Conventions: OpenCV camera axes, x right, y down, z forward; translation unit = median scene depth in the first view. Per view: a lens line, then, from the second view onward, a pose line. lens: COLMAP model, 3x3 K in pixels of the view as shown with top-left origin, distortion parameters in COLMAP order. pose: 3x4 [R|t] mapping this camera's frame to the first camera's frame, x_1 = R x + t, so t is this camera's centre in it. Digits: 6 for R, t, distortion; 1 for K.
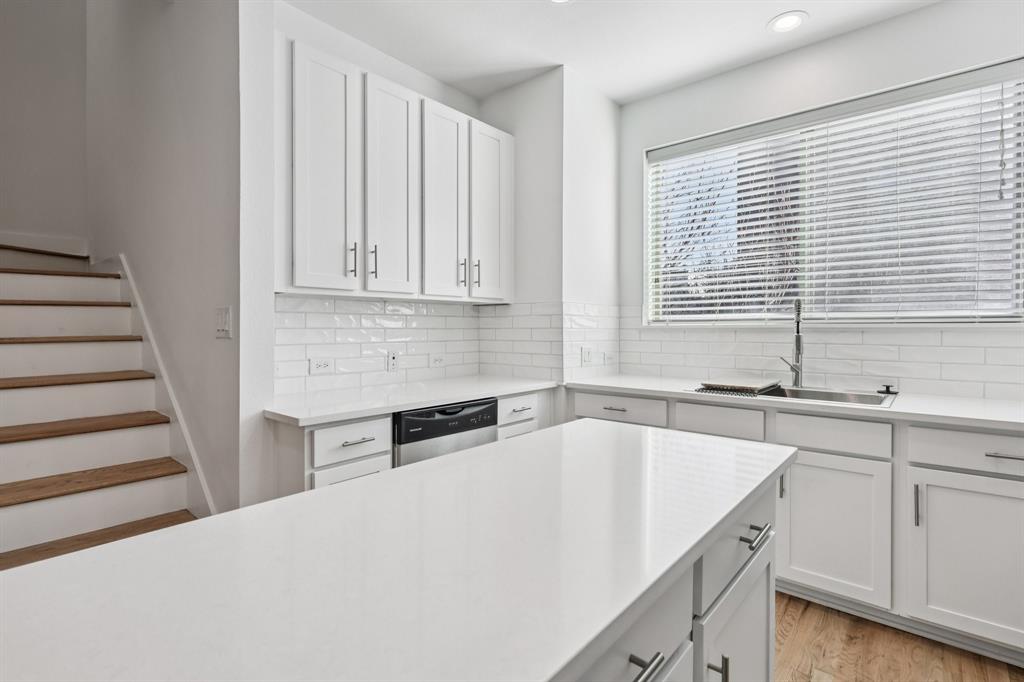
lens RADIAL K [[489.5, 0, 513.3], [0, 489.5, 332.6], [0, 0, 1]] dist [-0.000357, 0.000294]
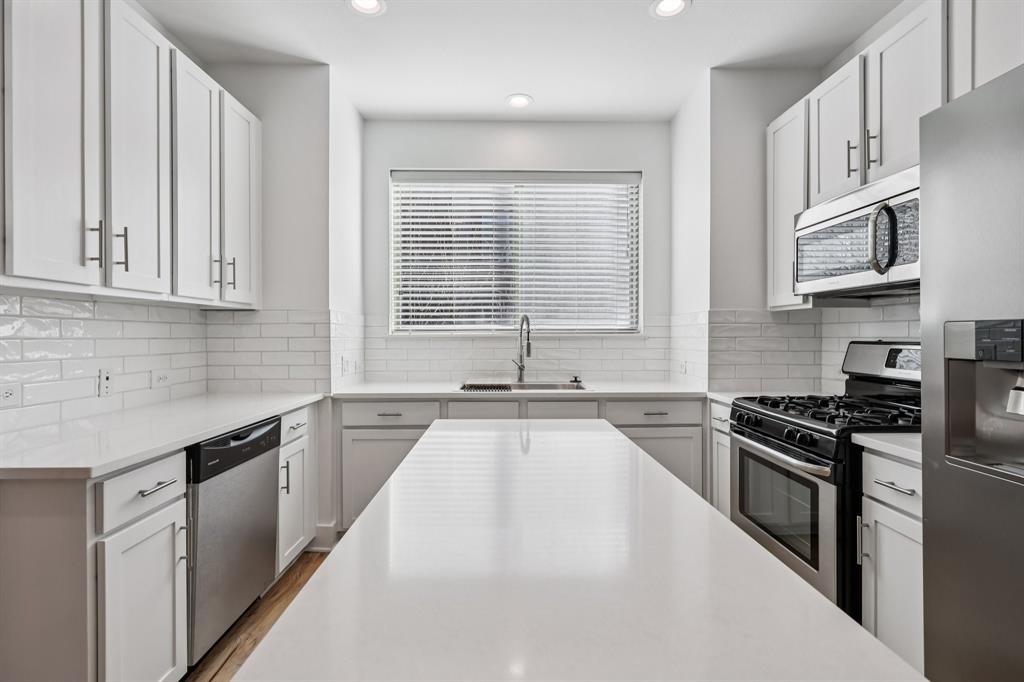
lens RADIAL K [[489.5, 0, 513.0], [0, 489.5, 337.4], [0, 0, 1]] dist [-0.000357, 0.000294]
pose [[0.745393, -0.002786, 0.666620, -0.282738], [0.007898, 0.999958, -0.004653, -0.001810], [-0.666579, 0.008733, 0.745384, 0.043579]]
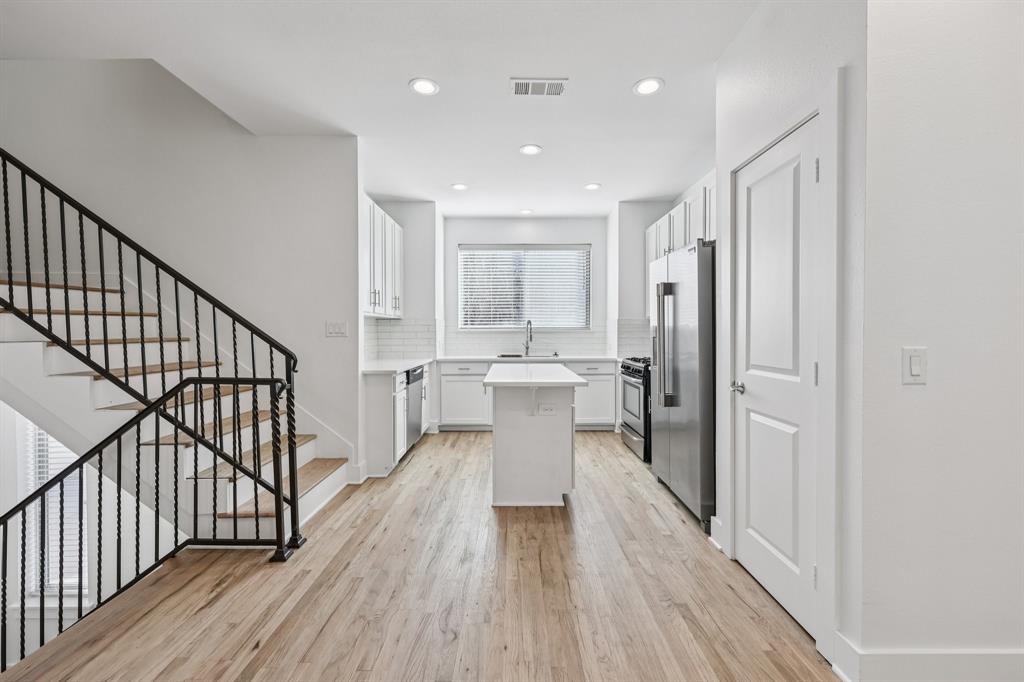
lens RADIAL K [[421.5, 0, 514.0], [0, 421.5, 336.3], [0, 0, 1]] dist [0.004174, -0.000772]
pose [[0.756154, -0.008023, 0.654345, -0.824980], [0.008903, 0.999958, 0.001973, 0.009276], [-0.654333, 0.004334, 0.756194, -0.548190]]
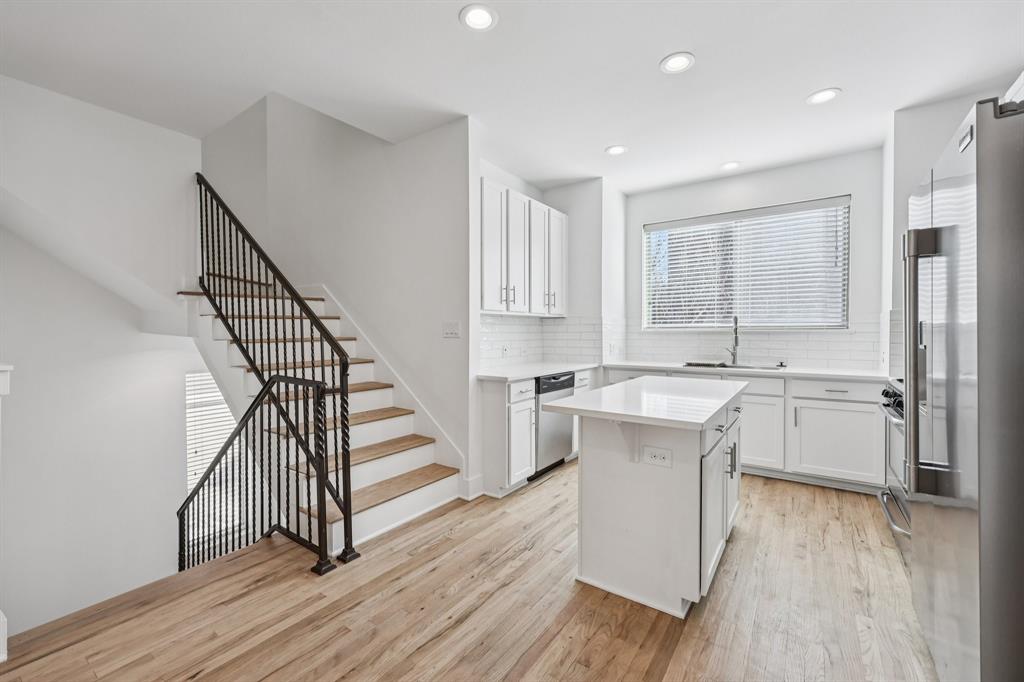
lens RADIAL K [[421.5, 0, 513.5], [0, 421.5, 338.4], [0, 0, 1]] dist [0.004174, -0.000772]
pose [[0.995120, -0.002505, 0.098645, -0.363066], [0.002036, 0.999986, 0.004856, 0.005128], [-0.098656, -0.004631, 0.995111, -0.444047]]
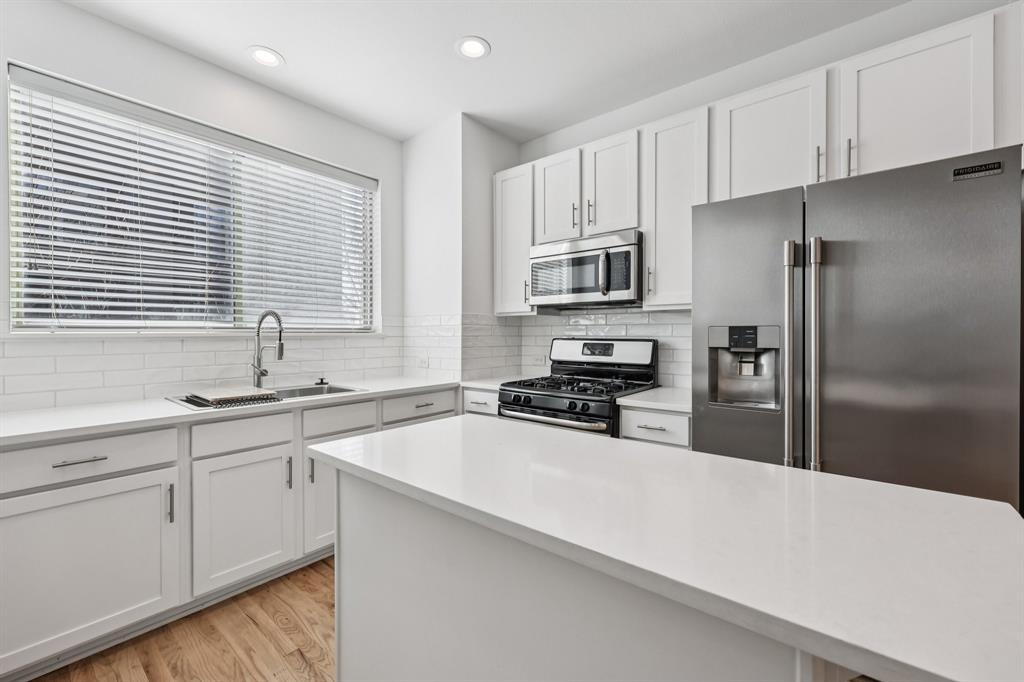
lens RADIAL K [[421.5, 0, 513.3], [0, 421.5, 337.6], [0, 0, 1]] dist [0.004174, -0.000772]
pose [[-0.023523, -0.006569, 0.999702, -0.356187], [0.012948, 0.999893, 0.006875, -0.005574], [-0.999639, 0.013106, -0.023435, 0.424787]]
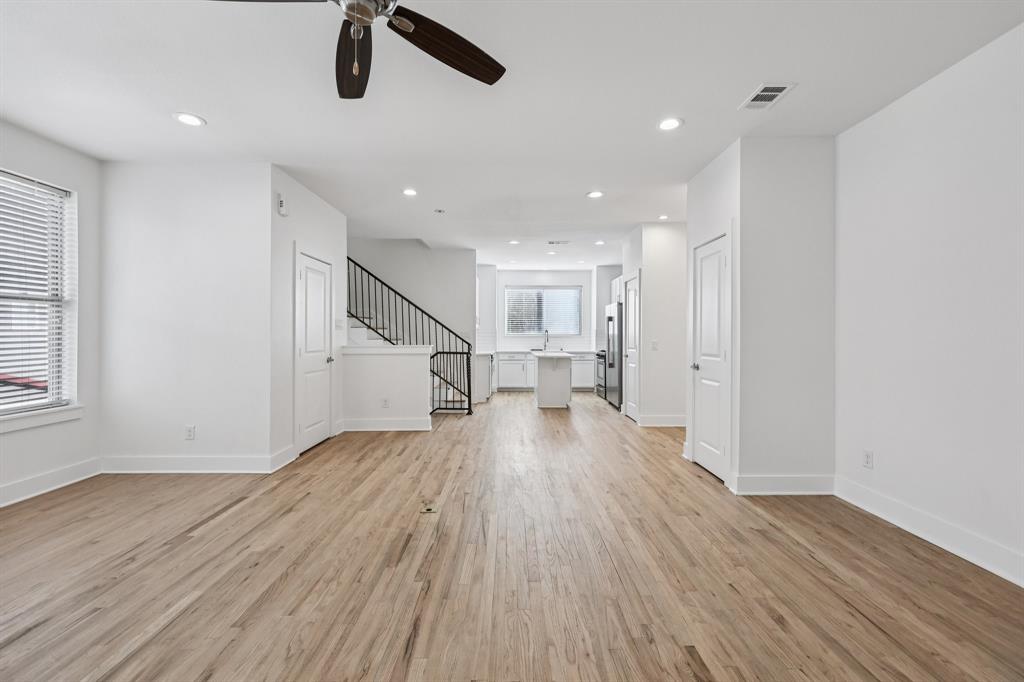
lens RADIAL K [[432.6, 0, 514.3], [0, 432.6, 340.6], [0, 0, 1]] dist [-0.002206, 0.000542]
pose [[0.752955, -0.003110, 0.658064, -2.025885], [0.004018, 0.999992, 0.000129, 0.024738], [-0.658059, 0.002547, 0.752962, -1.611996]]
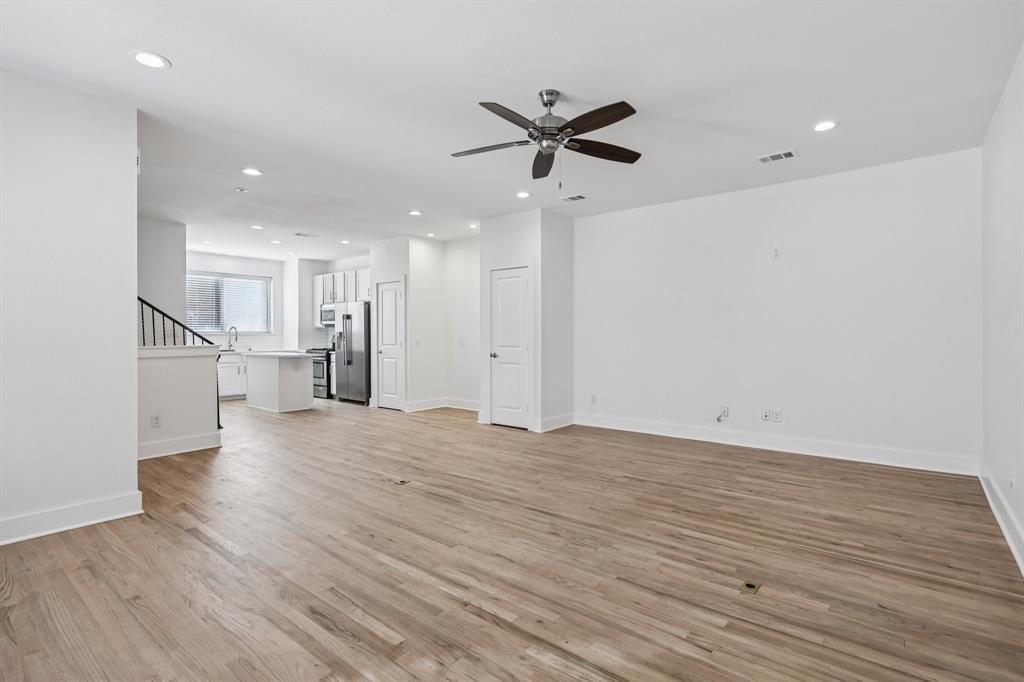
lens RADIAL K [[489.5, 0, 511.9], [0, 489.5, 340.5], [0, 0, 1]] dist [-0.000357, 0.000294]
pose [[-0.026822, -0.009636, 0.999594, -2.923450], [0.012893, 0.999867, 0.009984, 0.023799], [-0.999557, 0.013155, -0.026695, -0.936798]]
